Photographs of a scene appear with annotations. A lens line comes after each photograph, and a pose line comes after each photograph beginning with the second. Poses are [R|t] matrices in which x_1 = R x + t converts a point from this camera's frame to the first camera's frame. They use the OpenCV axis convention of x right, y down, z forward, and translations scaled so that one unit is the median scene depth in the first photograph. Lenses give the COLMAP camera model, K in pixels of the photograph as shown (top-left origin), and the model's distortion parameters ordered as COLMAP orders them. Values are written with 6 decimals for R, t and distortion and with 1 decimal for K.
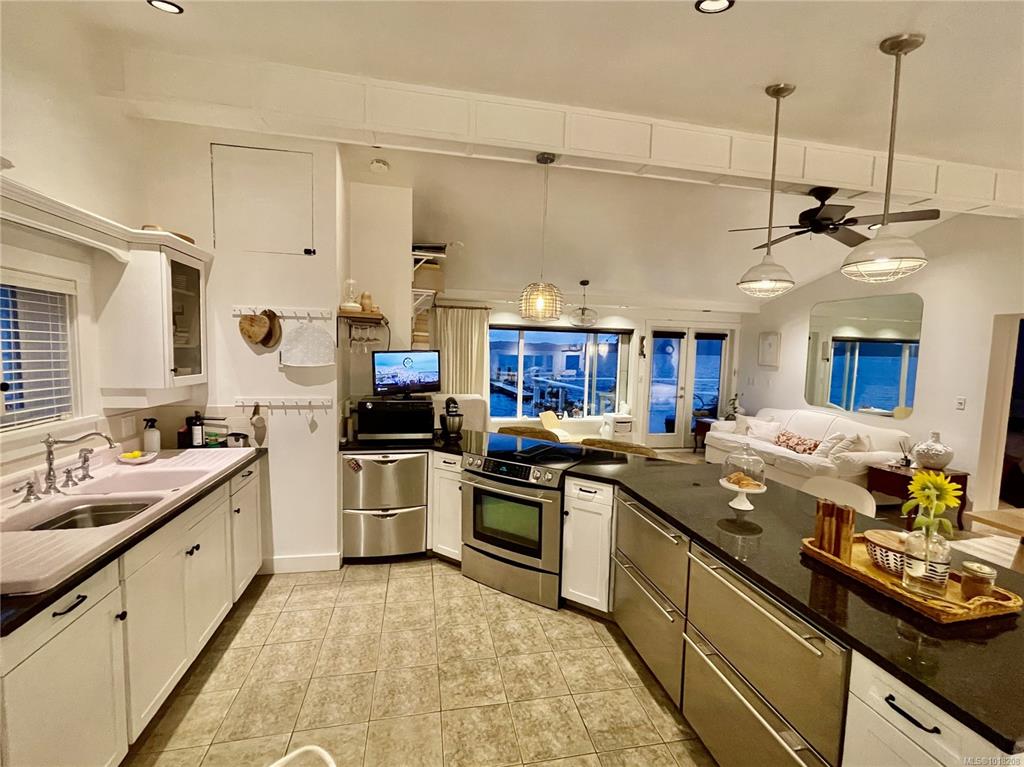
lens RADIAL K [[438.9, 0, 512.0], [0, 438.9, 383.5], [0, 0, 1]] dist [-0.000484, -0.000030]
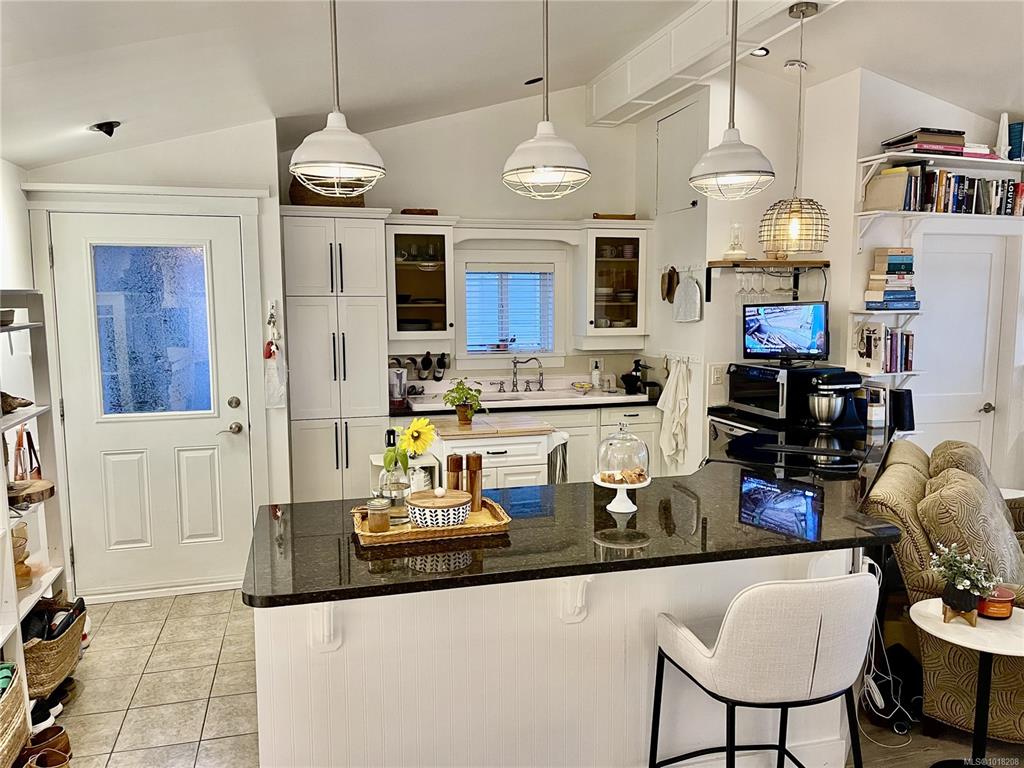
lens RADIAL K [[796.9, 0, 512.0], [0, 796.9, 384.0], [0, 0, 1]] dist [0.112445, -0.175796]
pose [[0.063223, 0.082991, -0.994543, 1.317794], [-0.065643, 0.994724, 0.078834, -0.016690], [0.995838, 0.060301, 0.068337, 0.500351]]
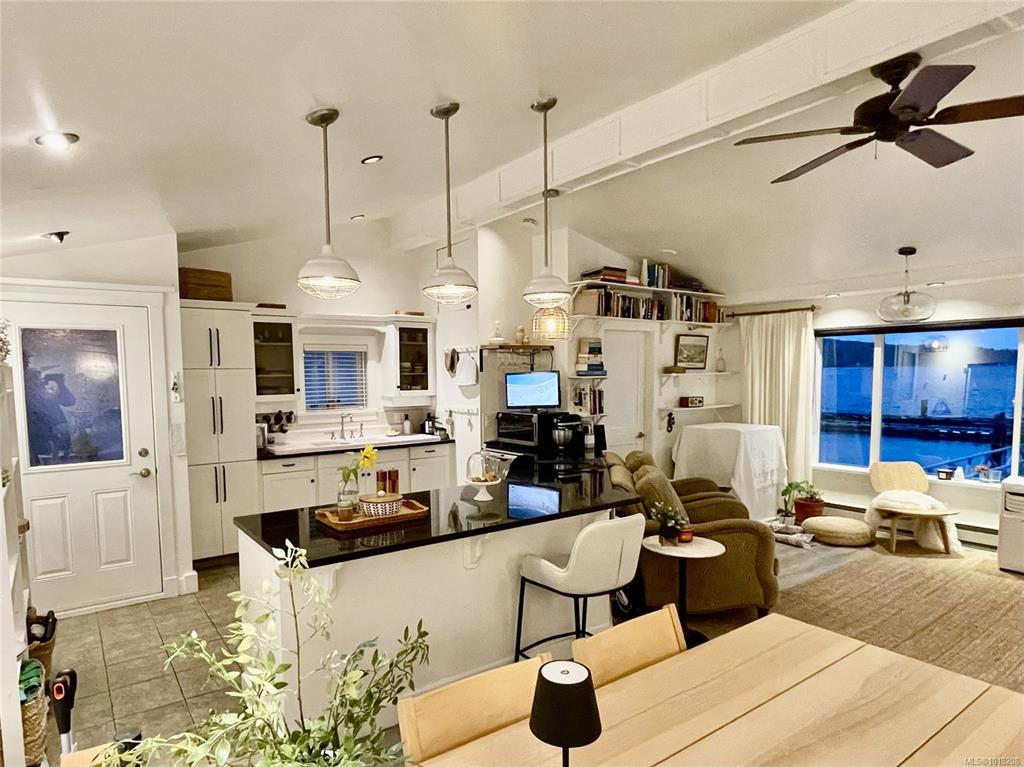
lens RADIAL K [[611.0, 0, 488.7], [0, 611.0, 415.6], [0, 0, 1]] dist [-0.000594, -0.000517]
pose [[0.398708, 0.036892, -0.916335, 1.429056], [-0.044418, 0.998795, 0.020885, 0.015639], [0.916001, 0.032375, 0.399867, 0.264758]]
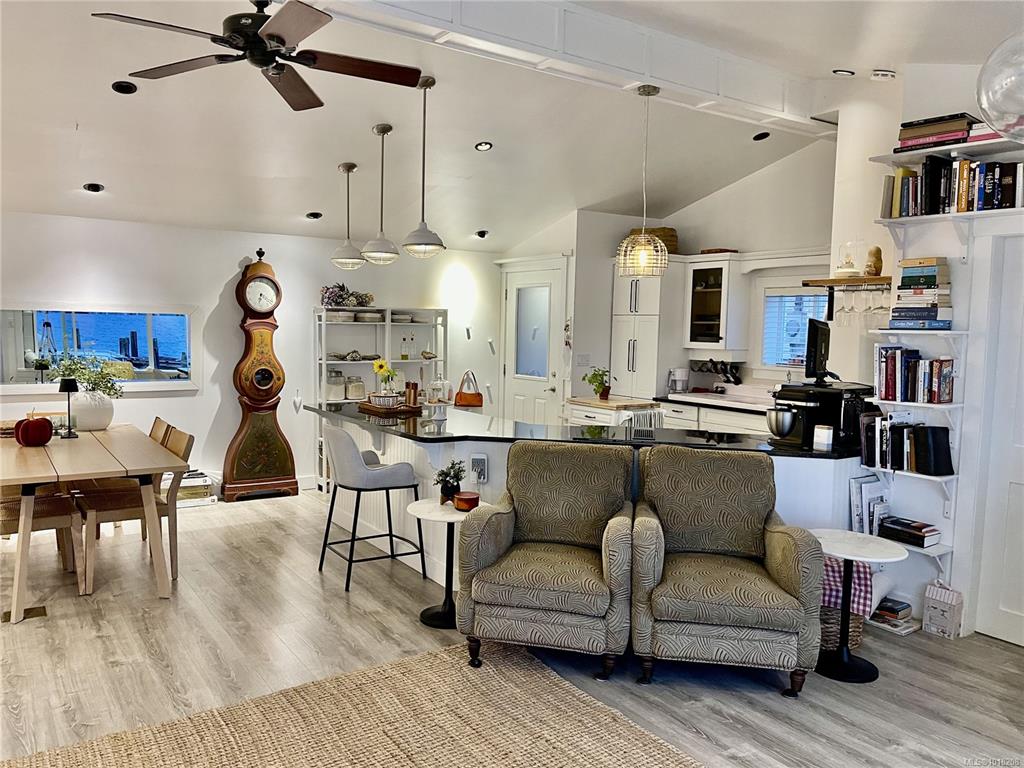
lens RADIAL K [[796.9, 0, 512.0], [0, 796.9, 384.0], [0, 0, 1]] dist [0.112445, -0.175796]
pose [[-0.923324, -0.012508, -0.383818, 0.921662], [-0.068002, 0.989000, 0.131358, -0.130800], [0.377953, 0.147387, -0.914018, 2.389624]]
